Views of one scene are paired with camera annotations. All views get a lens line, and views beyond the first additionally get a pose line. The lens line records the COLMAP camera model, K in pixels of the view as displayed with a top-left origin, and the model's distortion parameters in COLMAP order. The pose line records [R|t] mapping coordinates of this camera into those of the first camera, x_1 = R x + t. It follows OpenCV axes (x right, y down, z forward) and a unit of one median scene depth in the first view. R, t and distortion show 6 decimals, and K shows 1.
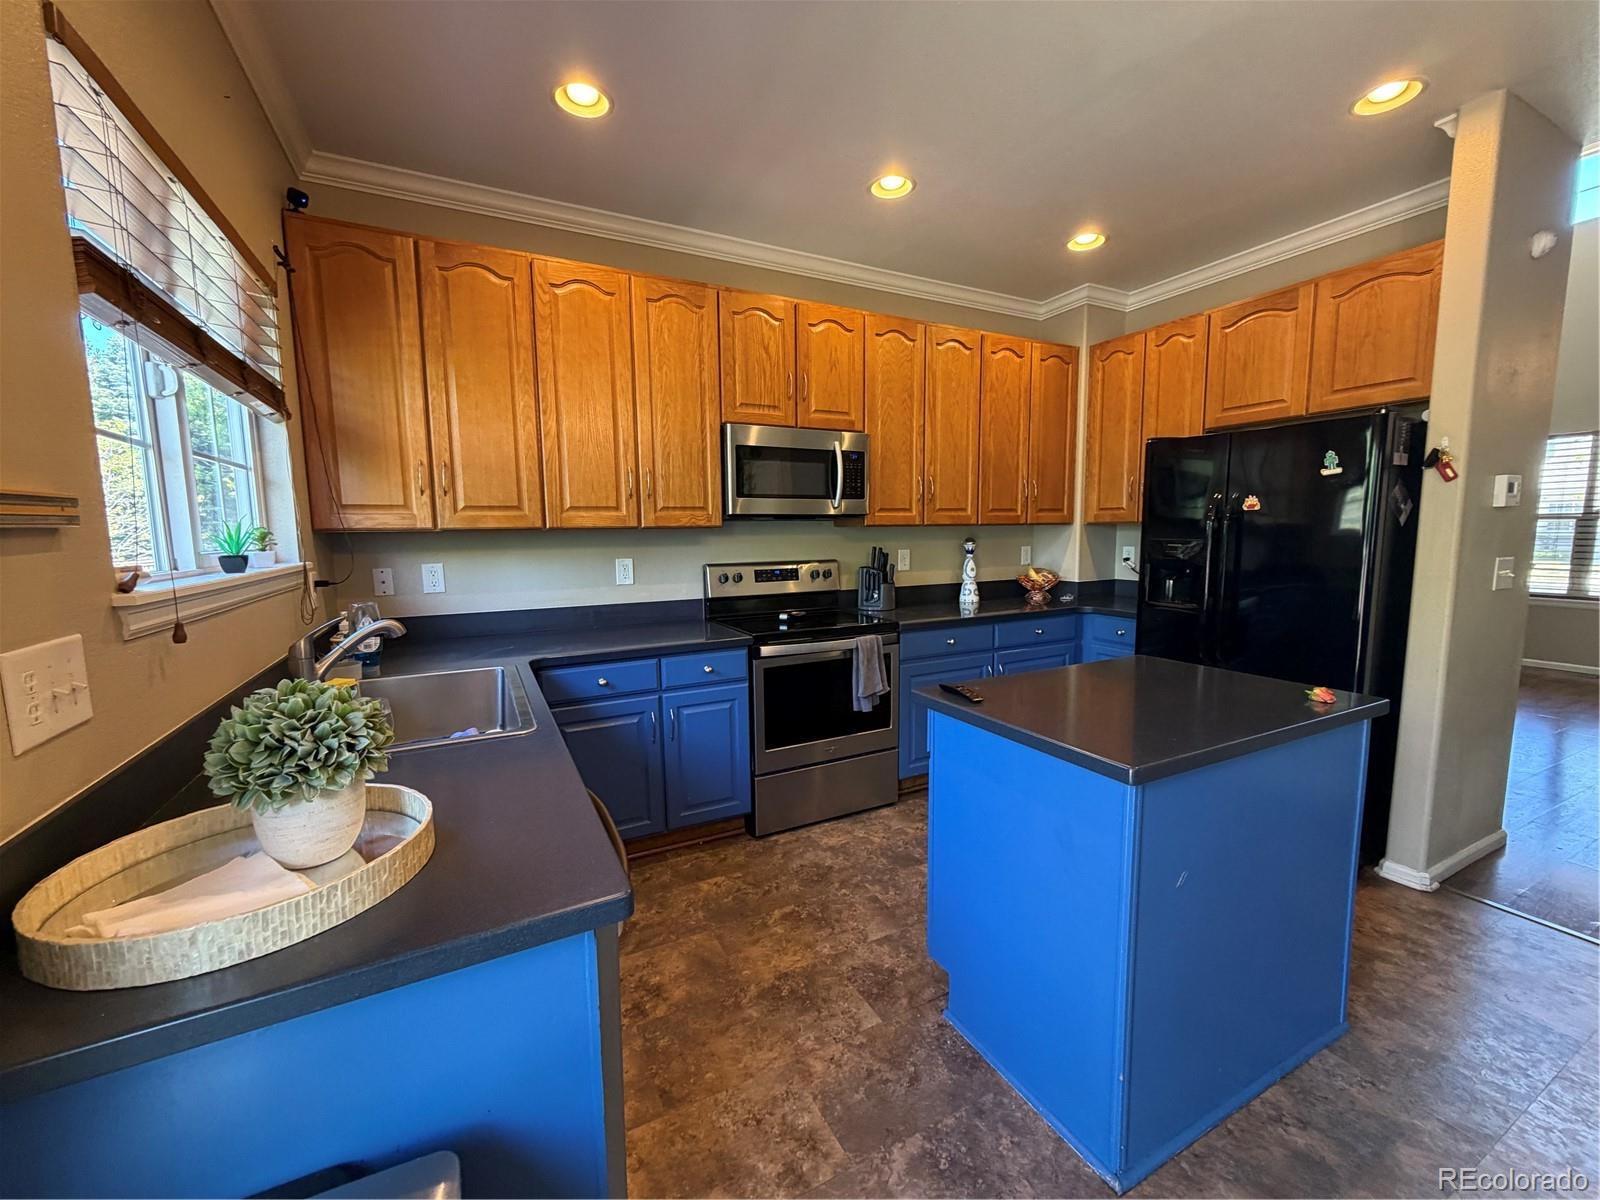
lens RADIAL K [[638.2, 0, 800.0], [0, 638.2, 600.0], [0, 0, 1]] dist [-0.000716, -0.000415]
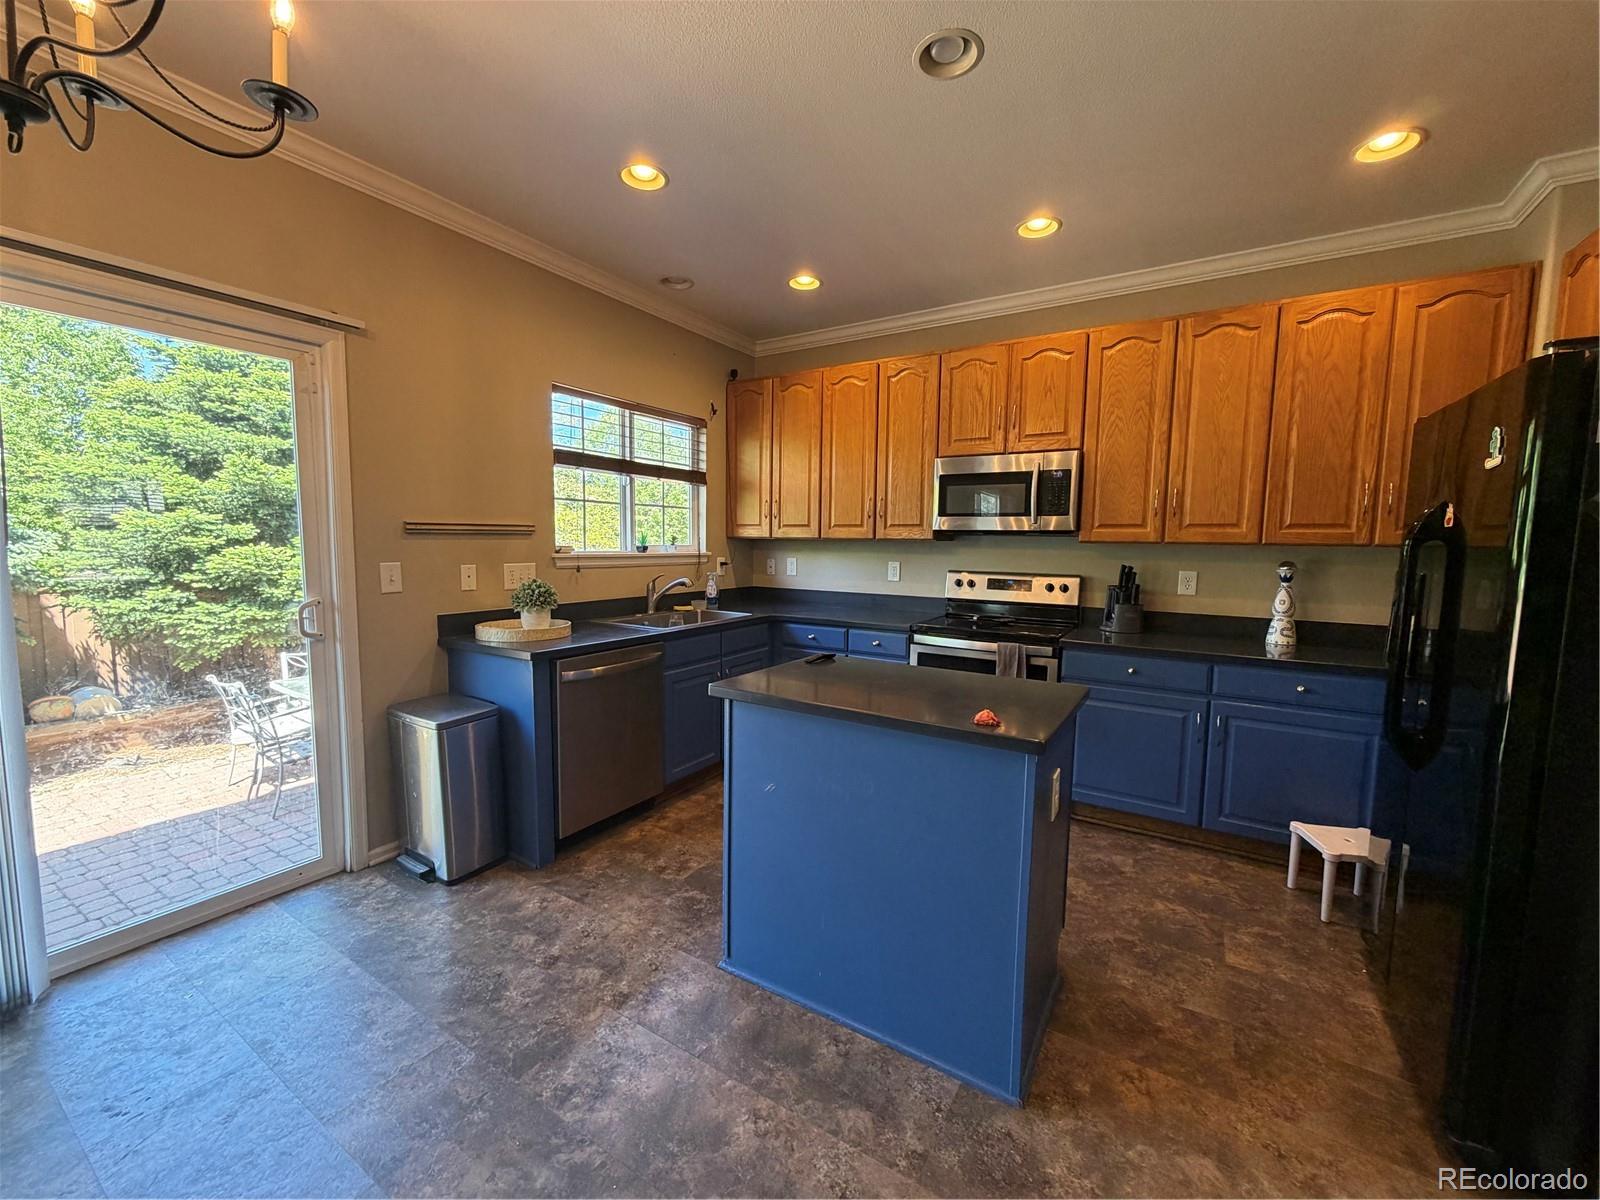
lens RADIAL K [[638.2, 0, 800.0], [0, 638.2, 600.0], [0, 0, 1]] dist [-0.000716, -0.000415]
pose [[0.512525, 0.097988, -0.853063, 0.763381], [-0.115328, 0.992321, 0.044694, -0.021149], [0.850892, 0.075476, 0.519890, 0.121093]]
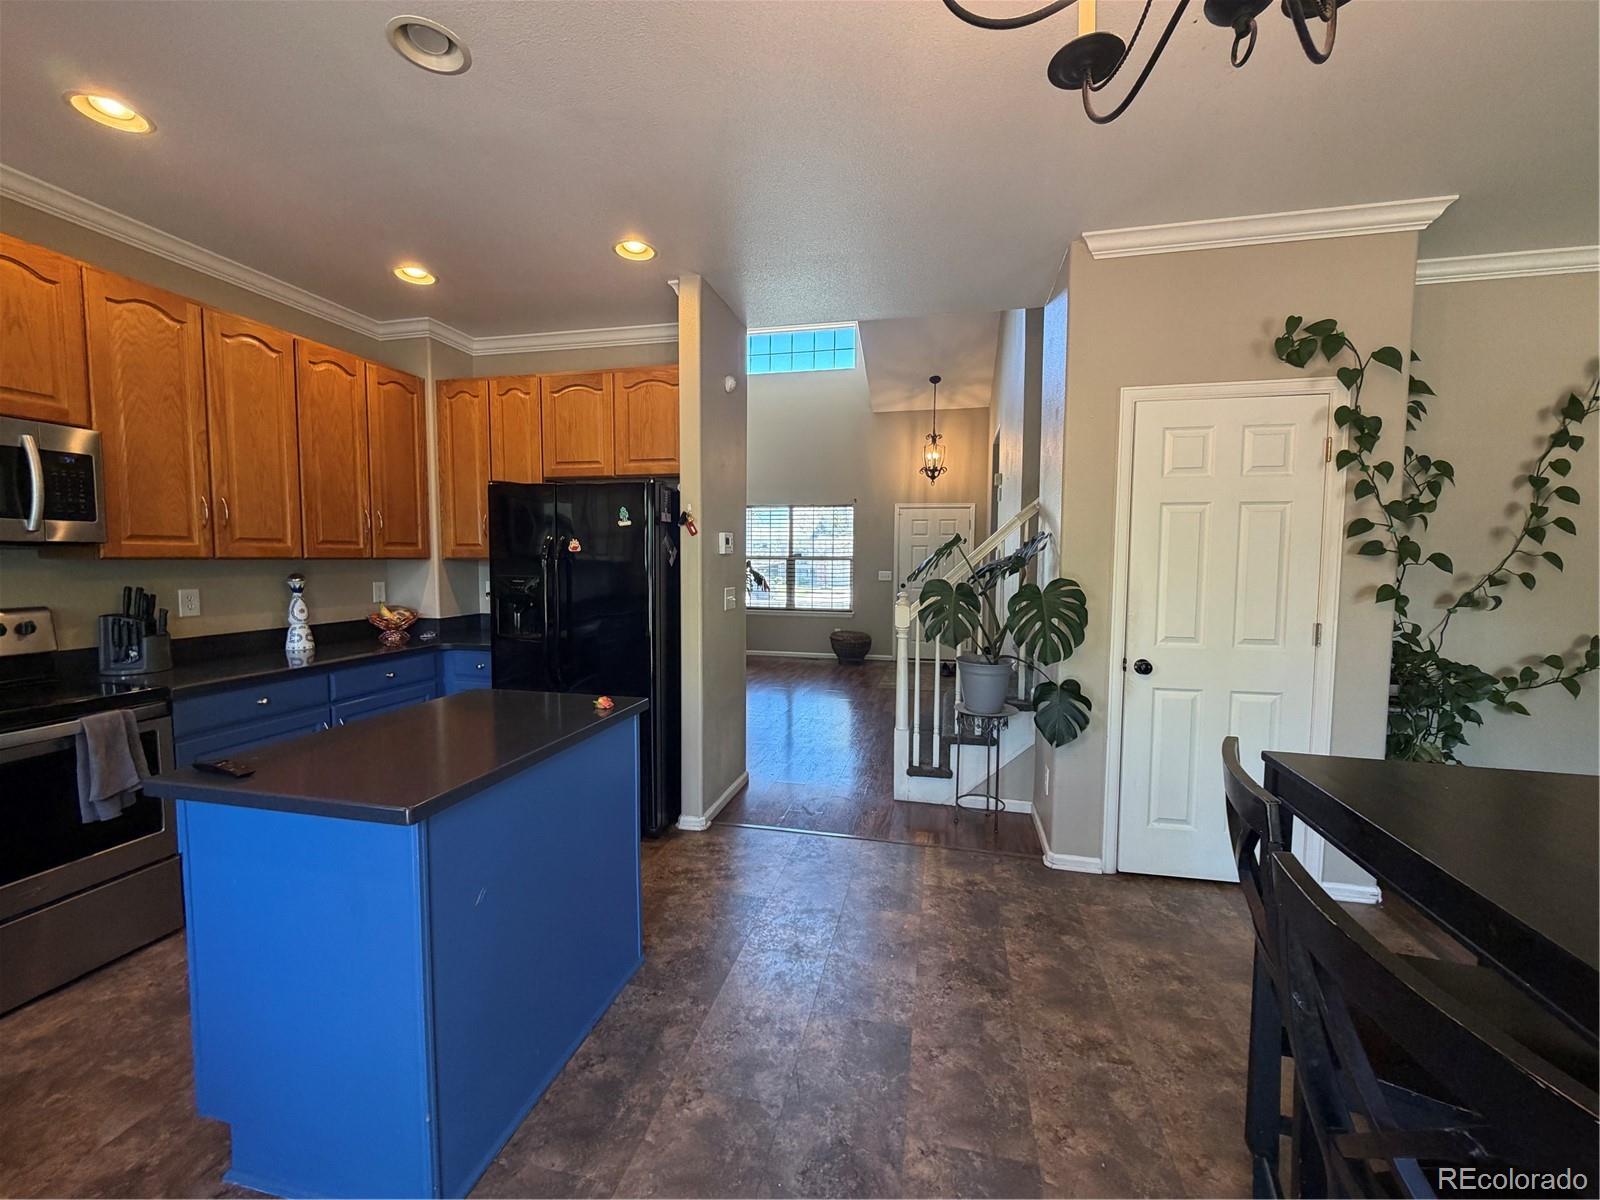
lens RADIAL K [[637.9, 0, 803.9], [0, 637.9, 599.1], [0, 0, 1]] dist [0.000330, 0.000117]
pose [[0.639366, -0.033894, 0.768155, 0.056654], [0.071360, 0.997332, -0.015390, -0.003679], [-0.765584, 0.064655, 0.640079, -0.060825]]
